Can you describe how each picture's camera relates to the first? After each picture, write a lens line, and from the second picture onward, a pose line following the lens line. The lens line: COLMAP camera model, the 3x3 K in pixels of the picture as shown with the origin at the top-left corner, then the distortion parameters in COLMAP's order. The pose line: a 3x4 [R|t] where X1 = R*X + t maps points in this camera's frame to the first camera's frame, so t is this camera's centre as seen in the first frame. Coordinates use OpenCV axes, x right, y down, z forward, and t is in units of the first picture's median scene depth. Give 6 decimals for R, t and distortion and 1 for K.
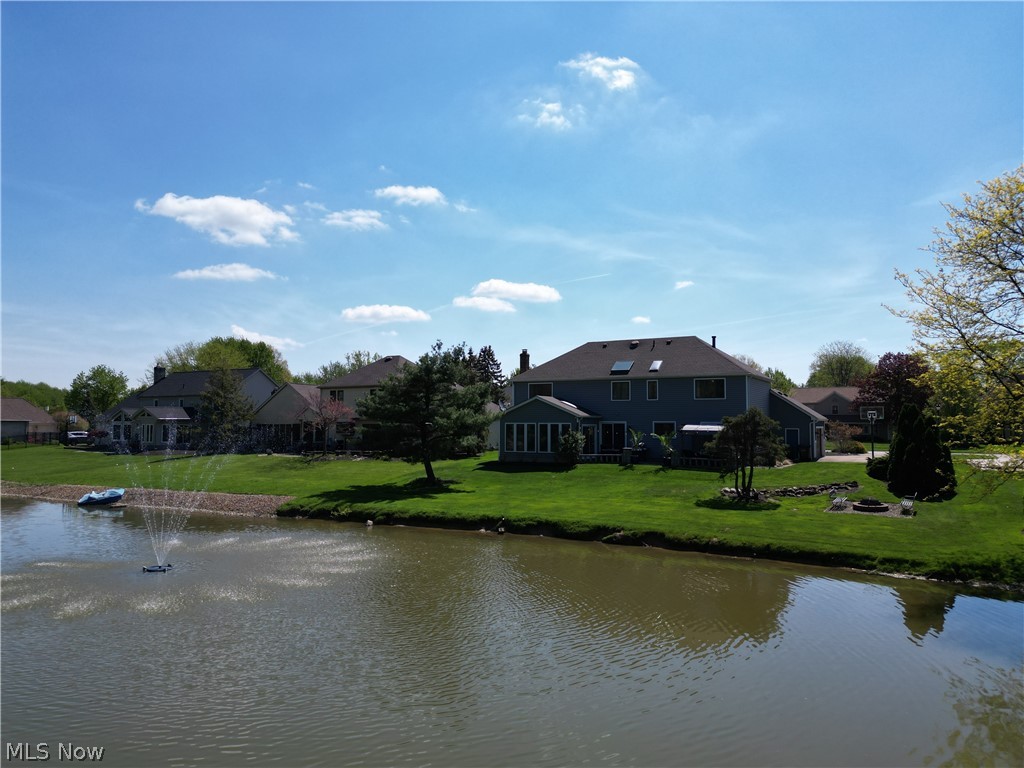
lens RADIAL K [[711.4, 0, 510.9], [0, 711.4, 388.0], [0, 0, 1]] dist [0.121645, -0.191978]
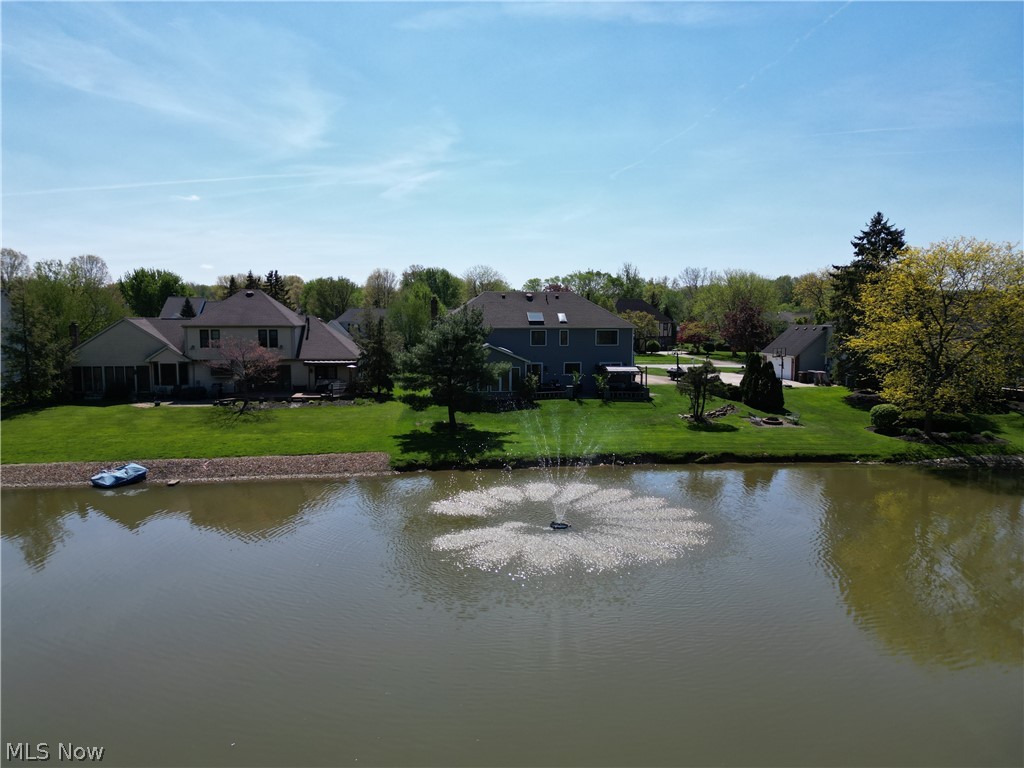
lens RADIAL K [[714.7, 0, 512.0], [0, 714.7, 384.0], [0, 0, 1]] dist [0.090786, -0.094512]
pose [[0.801240, -0.053515, 0.595946, -0.665144], [-0.030485, 0.991048, 0.129982, -0.081679], [-0.597566, -0.122314, 0.792435, 0.042181]]
